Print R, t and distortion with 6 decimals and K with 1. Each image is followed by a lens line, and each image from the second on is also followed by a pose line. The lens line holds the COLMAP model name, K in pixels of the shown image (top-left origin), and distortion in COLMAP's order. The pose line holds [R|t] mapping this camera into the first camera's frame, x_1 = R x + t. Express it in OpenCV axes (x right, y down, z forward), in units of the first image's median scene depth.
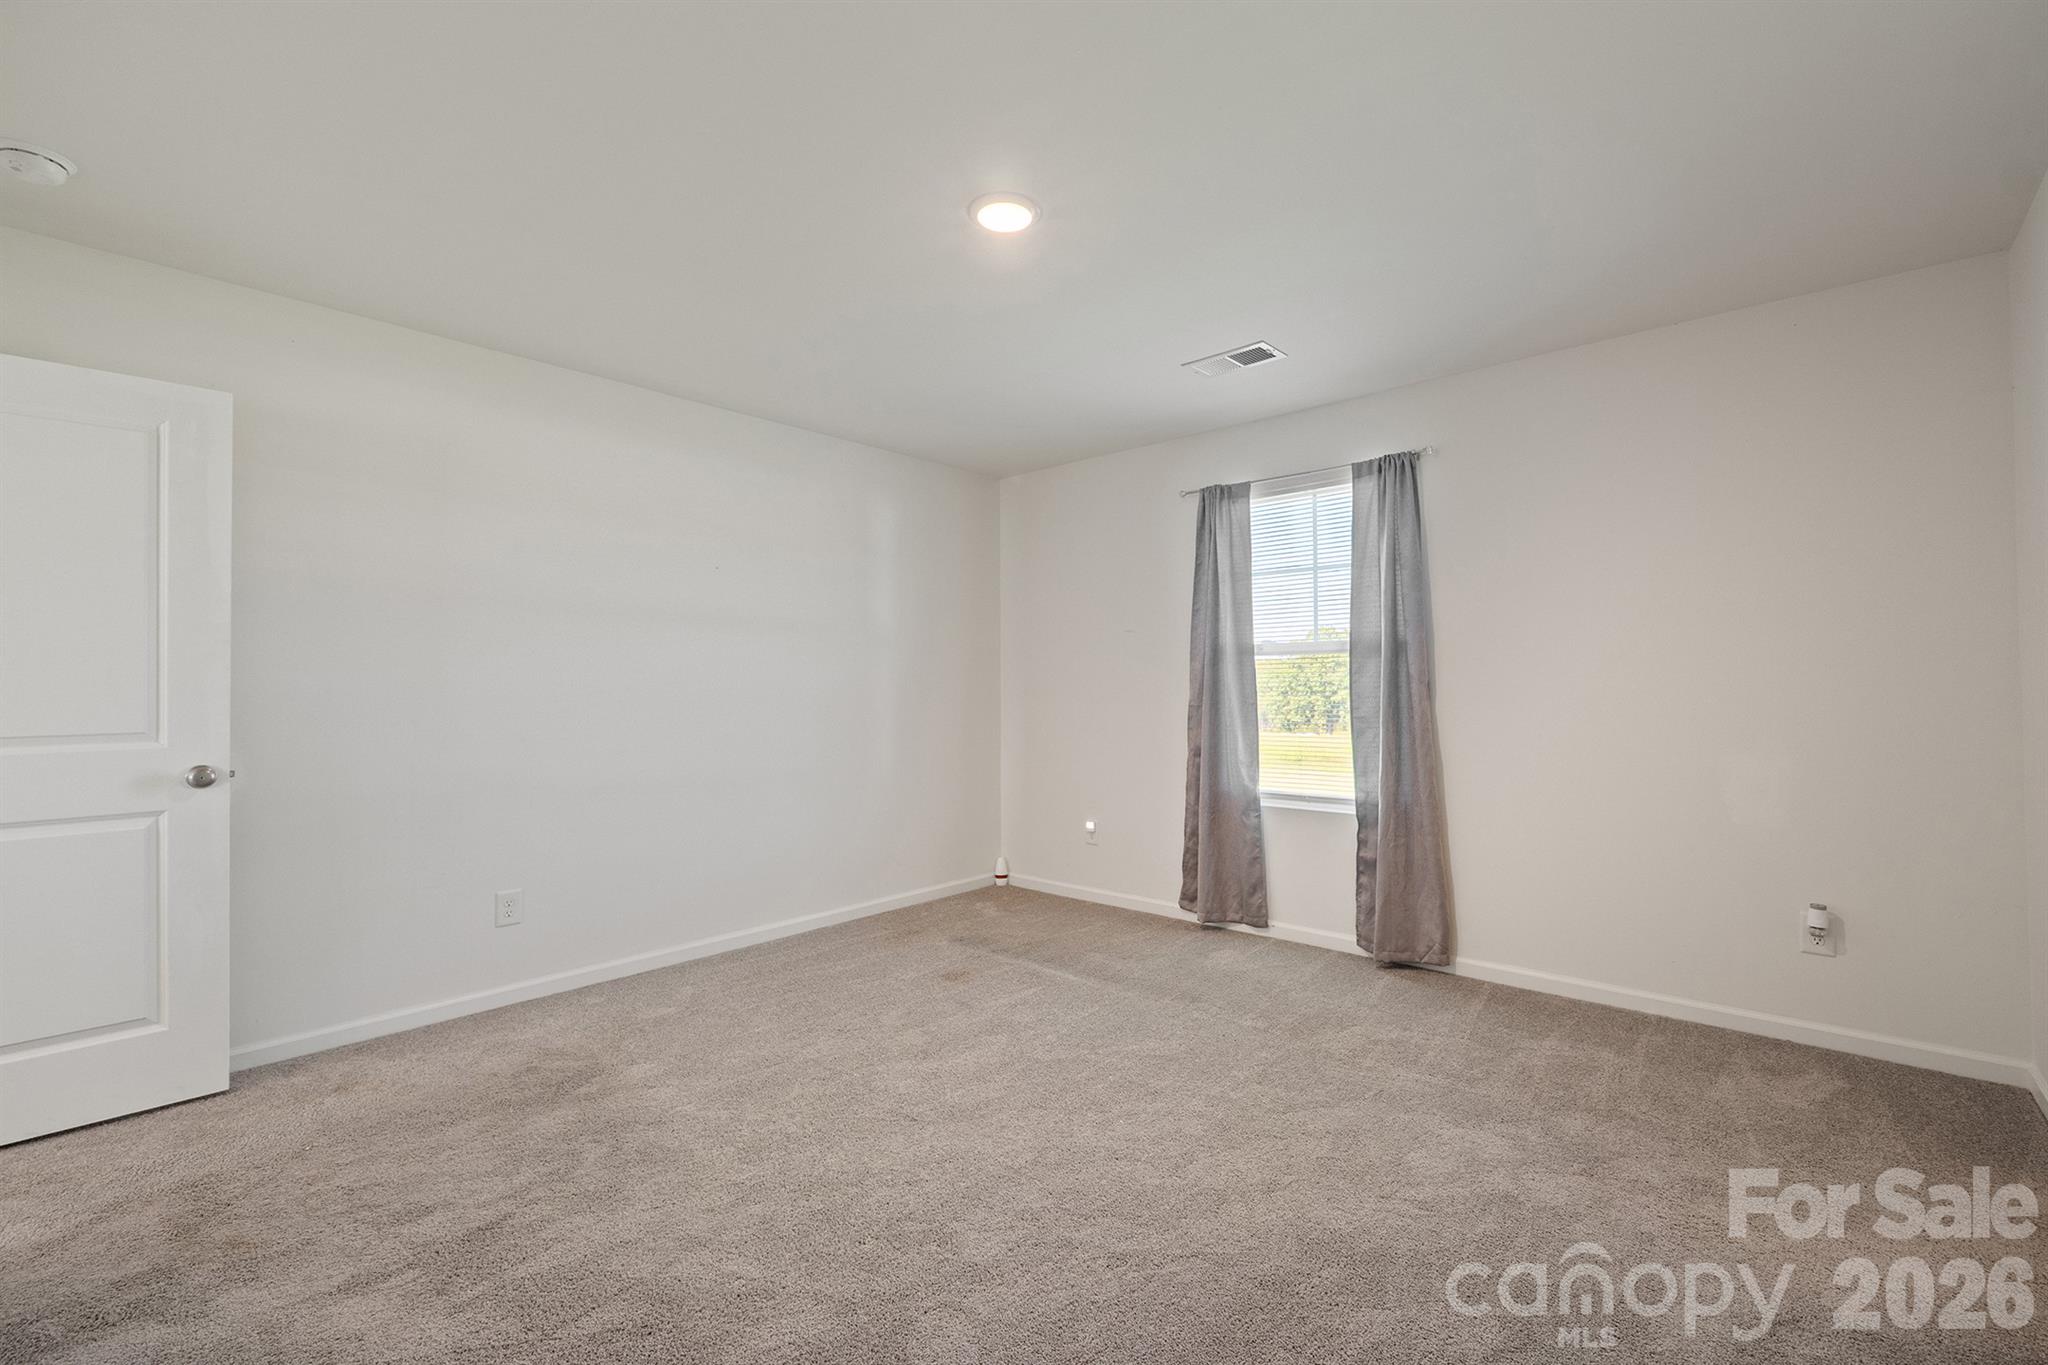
lens RADIAL K [[857.8, 0, 1009.6], [0, 857.8, 677.4], [0, 0, 1]] dist [-0.009416, 0.000251]
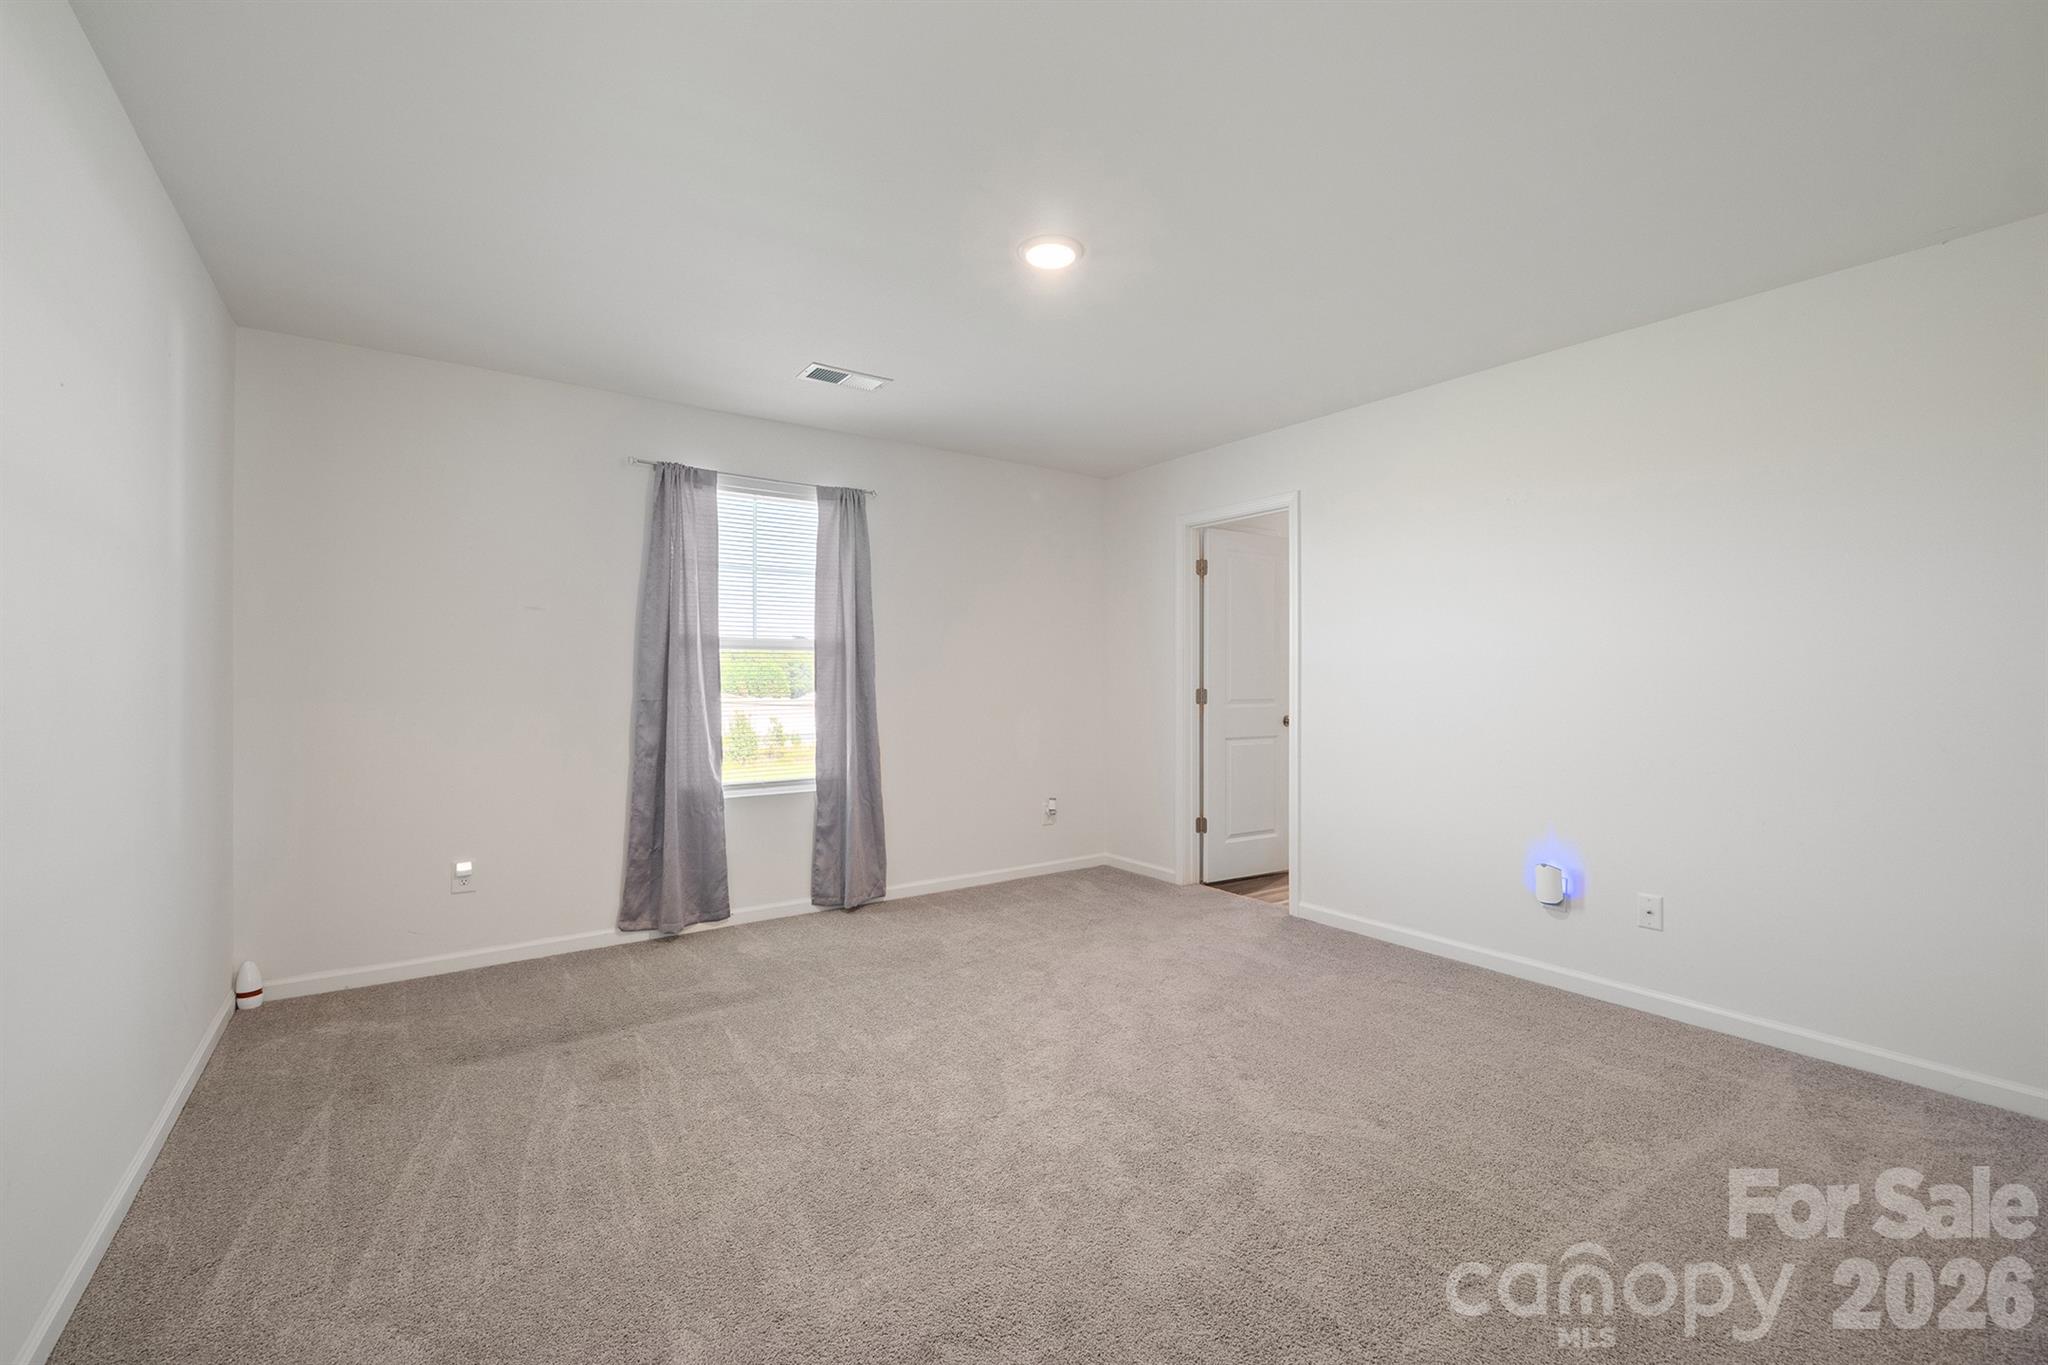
lens RADIAL K [[857.8, 0, 1040.5], [0, 857.8, 692.5], [0, 0, 1]] dist [-0.009416, 0.000251]
pose [[0.202073, -0.009729, 0.979322, -0.628040], [-0.013989, 0.999820, 0.012819, 0.007750], [-0.979271, -0.016290, 0.201900, 0.447234]]
